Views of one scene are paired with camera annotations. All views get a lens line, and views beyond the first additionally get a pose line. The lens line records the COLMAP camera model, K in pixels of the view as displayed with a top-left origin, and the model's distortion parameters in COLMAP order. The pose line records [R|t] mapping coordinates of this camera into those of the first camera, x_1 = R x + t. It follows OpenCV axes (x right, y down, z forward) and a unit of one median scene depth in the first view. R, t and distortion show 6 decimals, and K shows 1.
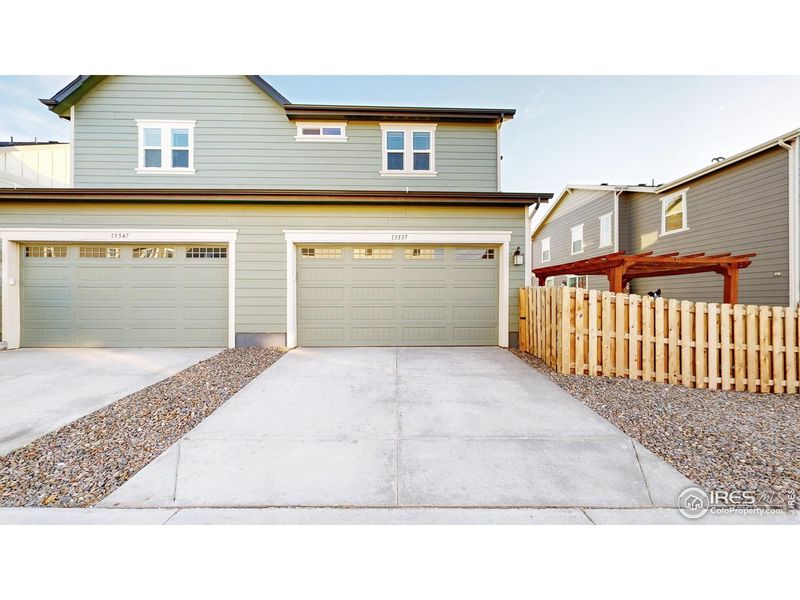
lens RADIAL K [[293.9, 0, 400.0], [0, 293.9, 300.0], [0, 0, 1]] dist [0.000709, -0.000557]
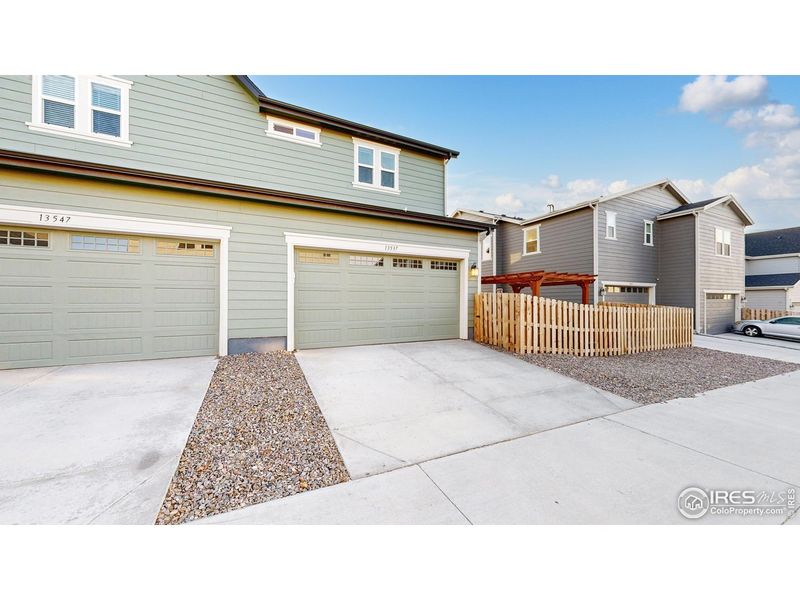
lens RADIAL K [[293.9, 0, 400.0], [0, 293.9, 300.0], [0, 0, 1]] dist [0.000709, -0.000557]
pose [[0.909899, 0.002095, 0.414824, -0.441097], [-0.001939, 0.999998, -0.000797, -0.009930], [-0.414825, -0.000080, 0.909901, -0.056629]]
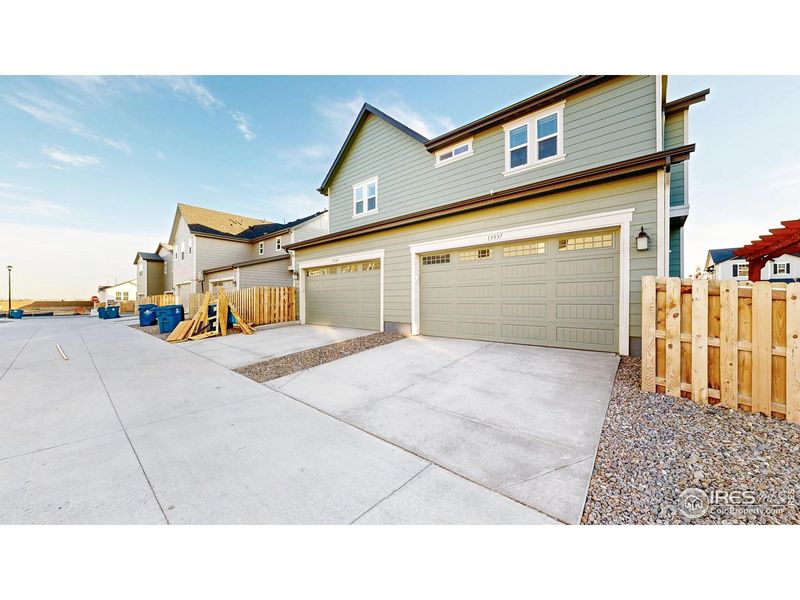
lens RADIAL K [[293.9, 0, 400.0], [0, 293.9, 300.0], [0, 0, 1]] dist [0.000709, -0.000557]
pose [[0.737056, -0.003039, -0.675825, 0.448978], [0.001282, 0.999994, -0.003098, 0.012561], [0.675831, 0.001417, 0.737055, 0.003328]]
